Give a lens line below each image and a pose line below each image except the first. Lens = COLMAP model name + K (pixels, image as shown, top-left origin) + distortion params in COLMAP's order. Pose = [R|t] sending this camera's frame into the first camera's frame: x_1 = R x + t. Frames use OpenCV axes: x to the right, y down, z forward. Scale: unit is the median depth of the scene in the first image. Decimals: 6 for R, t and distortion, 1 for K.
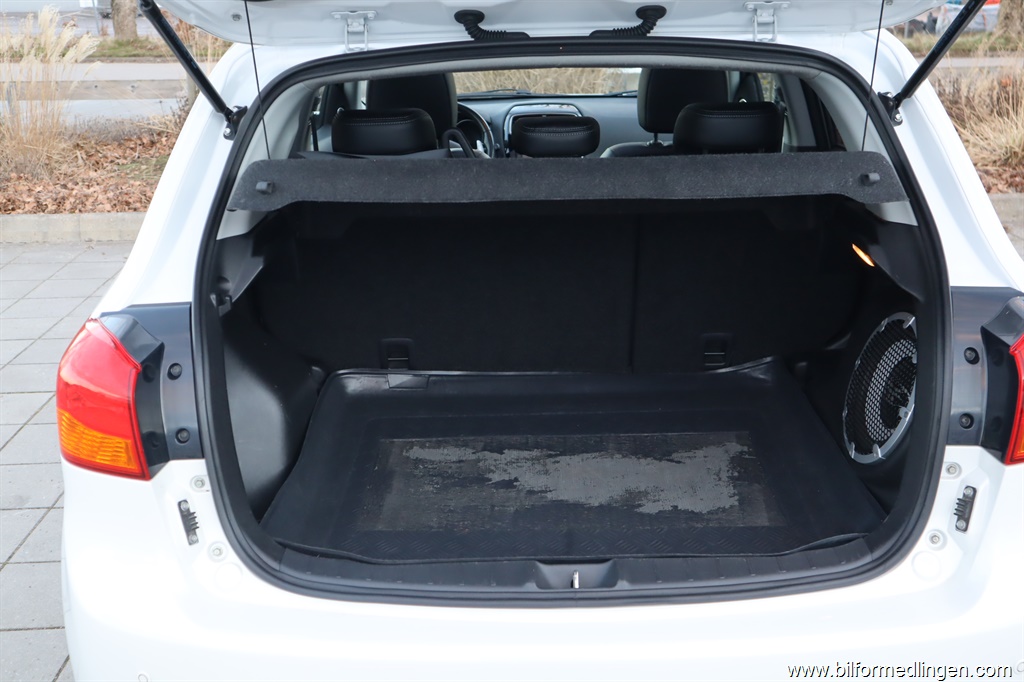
lens RADIAL K [[1176.6, 0, 510.0], [0, 1176.6, 344.4], [0, 0, 1]] dist [0.021782, 0.000000]
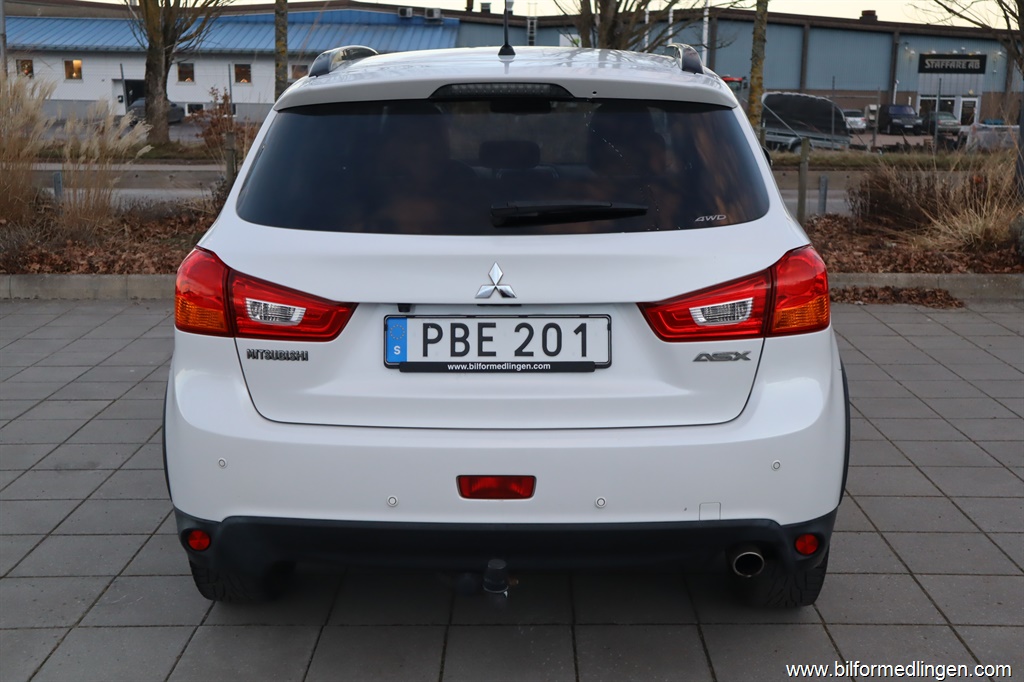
lens RADIAL K [[1248.3, 0, 506.3], [0, 1248.3, 339.6], [0, 0, 1]] dist [-0.011219, 0.000000]
pose [[0.999313, 0.024265, -0.028004, 0.024962], [-0.027094, 0.994047, -0.105533, 0.061966], [0.025276, 0.106219, 0.994021, -0.145321]]
